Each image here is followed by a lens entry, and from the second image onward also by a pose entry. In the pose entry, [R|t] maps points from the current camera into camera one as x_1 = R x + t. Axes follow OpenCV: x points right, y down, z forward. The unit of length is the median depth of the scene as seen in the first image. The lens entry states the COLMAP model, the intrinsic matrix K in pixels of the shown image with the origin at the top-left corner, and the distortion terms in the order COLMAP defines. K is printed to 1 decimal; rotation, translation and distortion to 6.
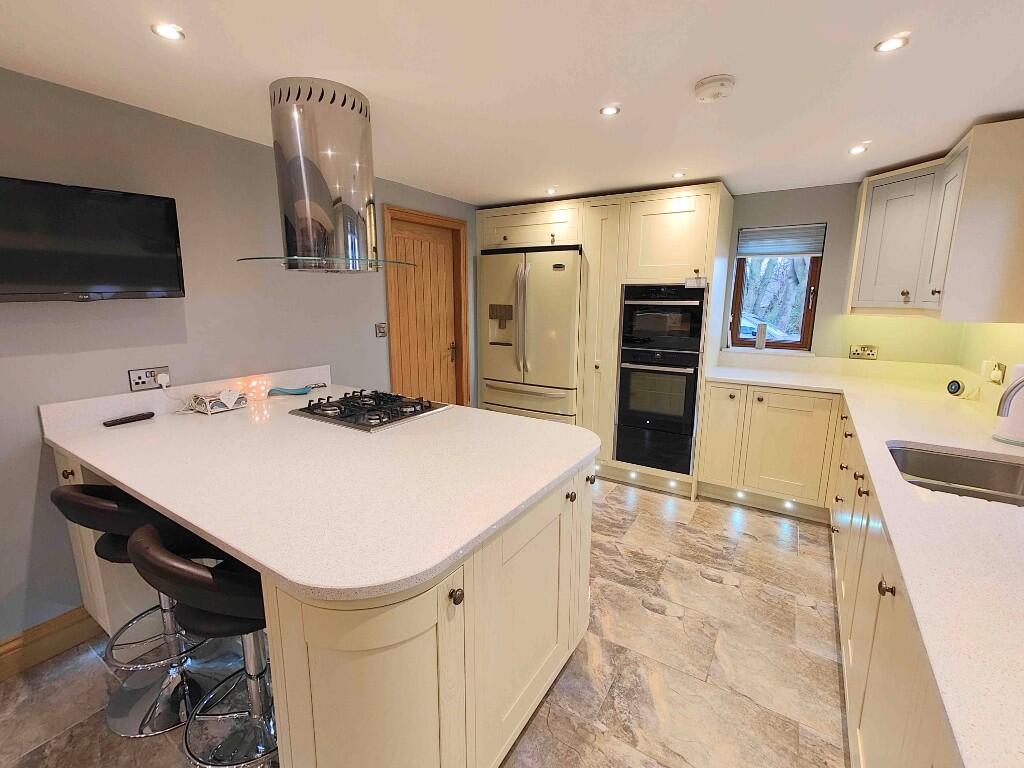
lens RADIAL K [[450.7, 0, 510.9], [0, 450.7, 380.7], [0, 0, 1]] dist [0.008778, -0.000005]
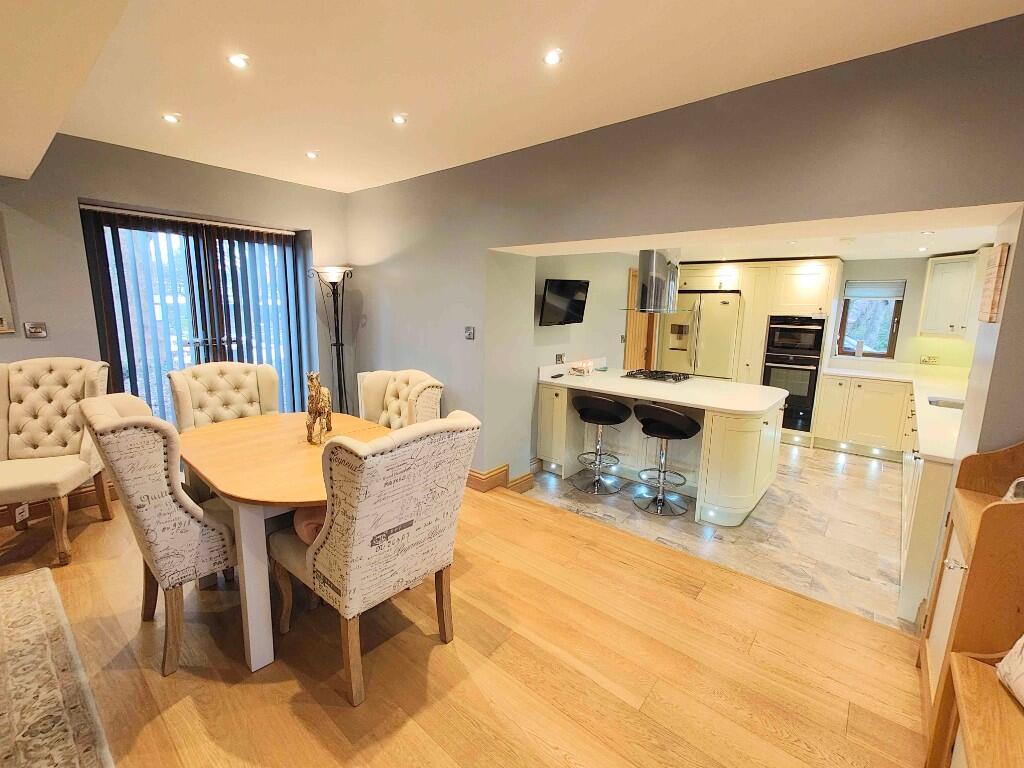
lens RADIAL K [[450.7, 0, 510.9], [0, 450.7, 380.7], [0, 0, 1]] dist [0.008778, -0.000005]
pose [[0.991405, 0.037118, -0.125452, -0.474194], [-0.039760, 0.999036, -0.018625, 0.095344], [0.124640, 0.023453, 0.991925, -0.756224]]
